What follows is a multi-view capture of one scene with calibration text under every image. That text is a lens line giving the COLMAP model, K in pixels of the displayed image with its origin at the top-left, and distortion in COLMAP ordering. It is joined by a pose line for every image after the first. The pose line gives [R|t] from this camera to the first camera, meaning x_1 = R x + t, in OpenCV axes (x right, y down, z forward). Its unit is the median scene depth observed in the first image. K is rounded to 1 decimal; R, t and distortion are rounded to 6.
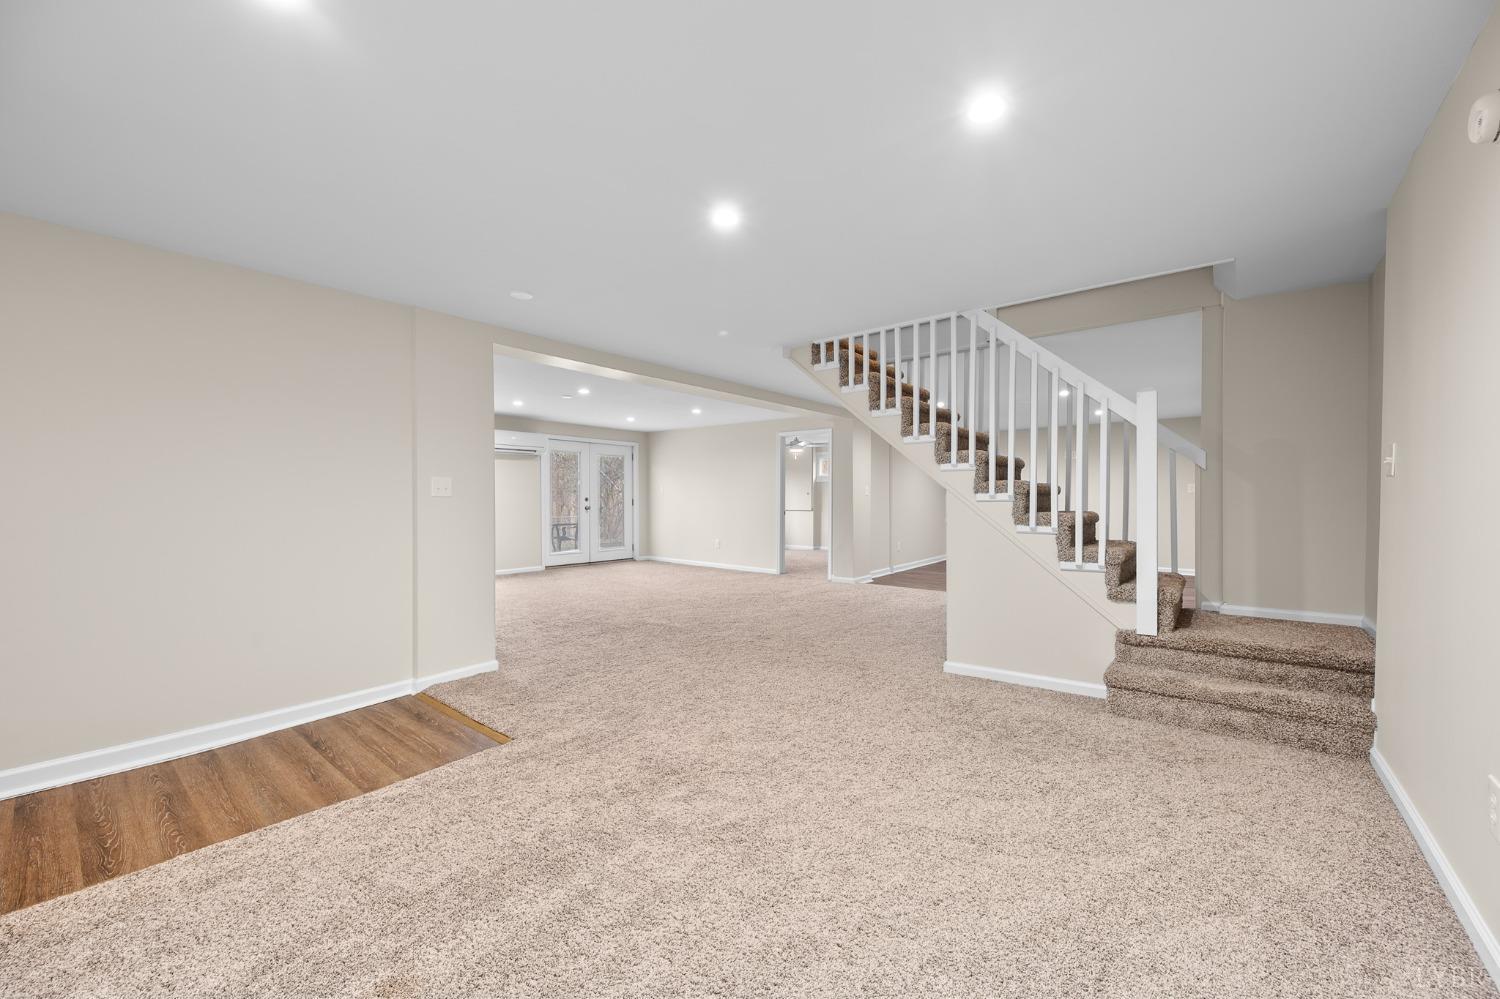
lens RADIAL K [[589.5, 0, 751.3], [0, 589.5, 507.0], [0, 0, 1]] dist [-0.000056, 0.000140]
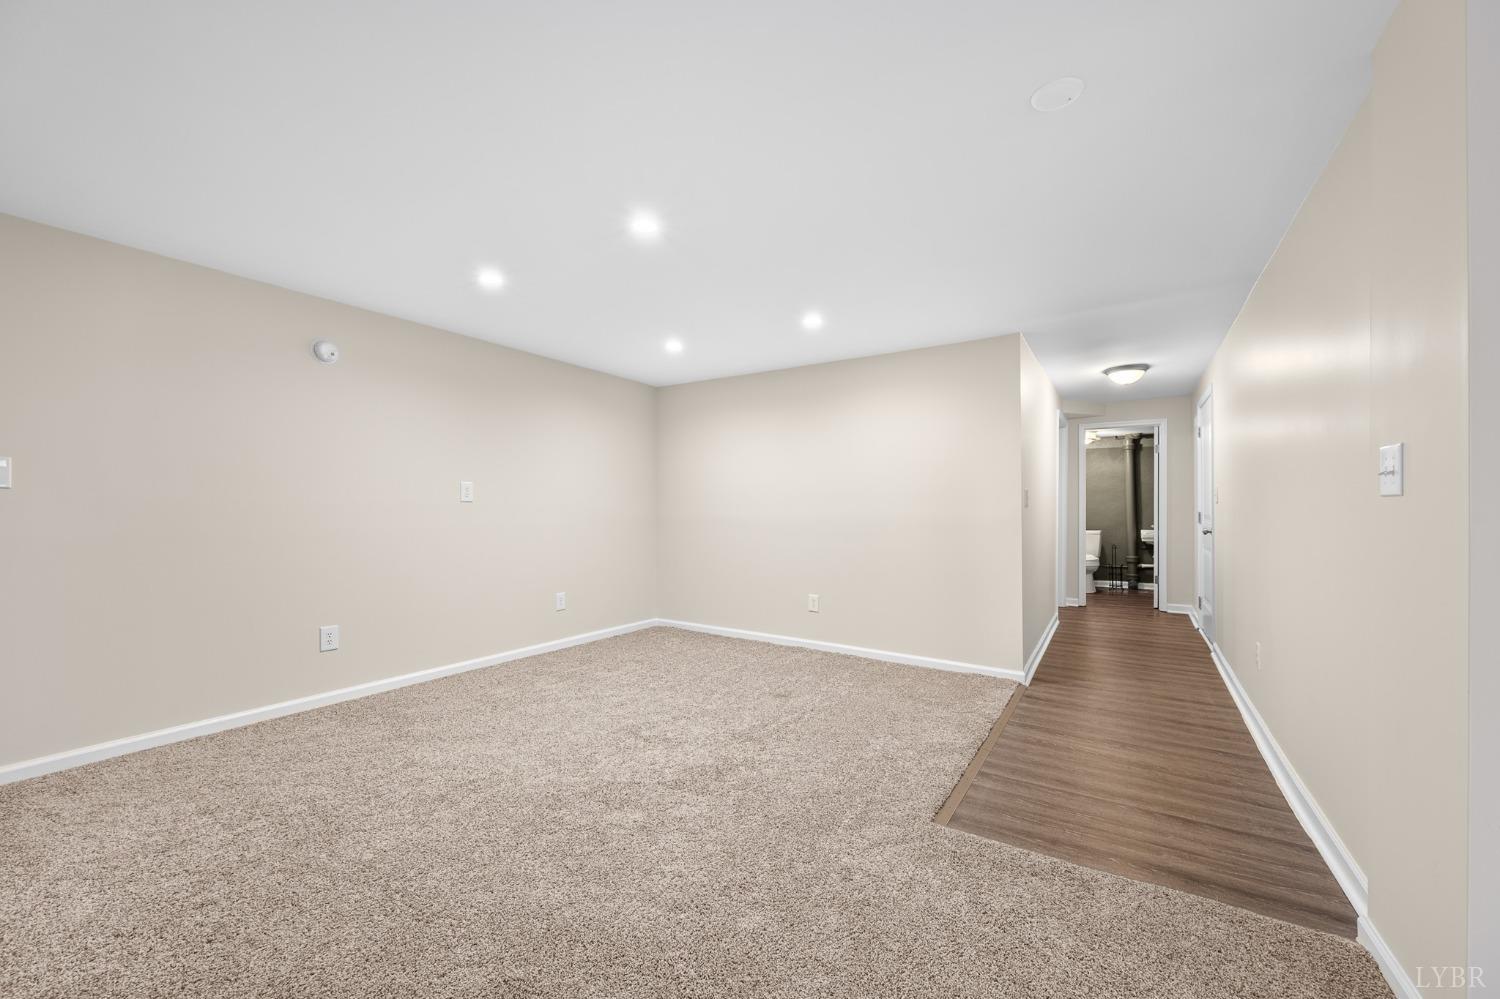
lens RADIAL K [[591.6, 0, 753.5], [0, 591.6, 515.8], [0, 0, 1]] dist [0.000247, 0.000007]
pose [[-0.993406, 0.006265, -0.114476, -0.025490], [0.003820, 0.999760, 0.021566, -0.005849], [0.114583, 0.020986, -0.993192, 0.505858]]
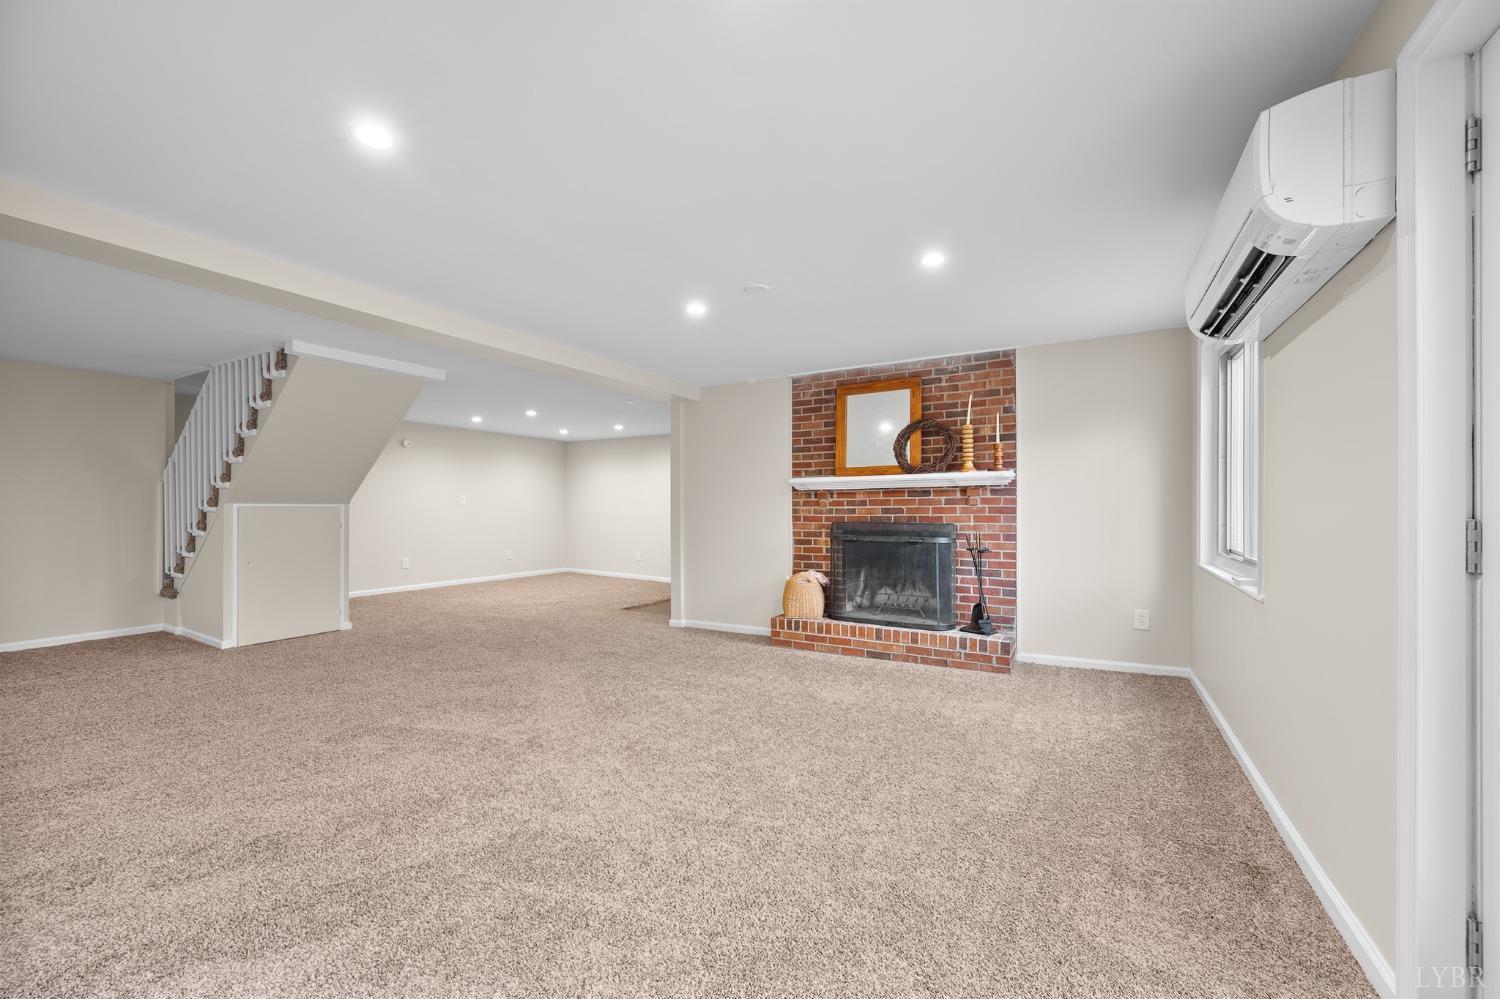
lens RADIAL K [[589.5, 0, 751.3], [0, 589.5, 507.0], [0, 0, 1]] dist [-0.000056, 0.000140]
pose [[-0.987902, 0.001541, -0.155074, -0.163488], [-0.000380, 0.999924, 0.012359, -0.015677], [0.155082, 0.012269, -0.987825, 1.010540]]
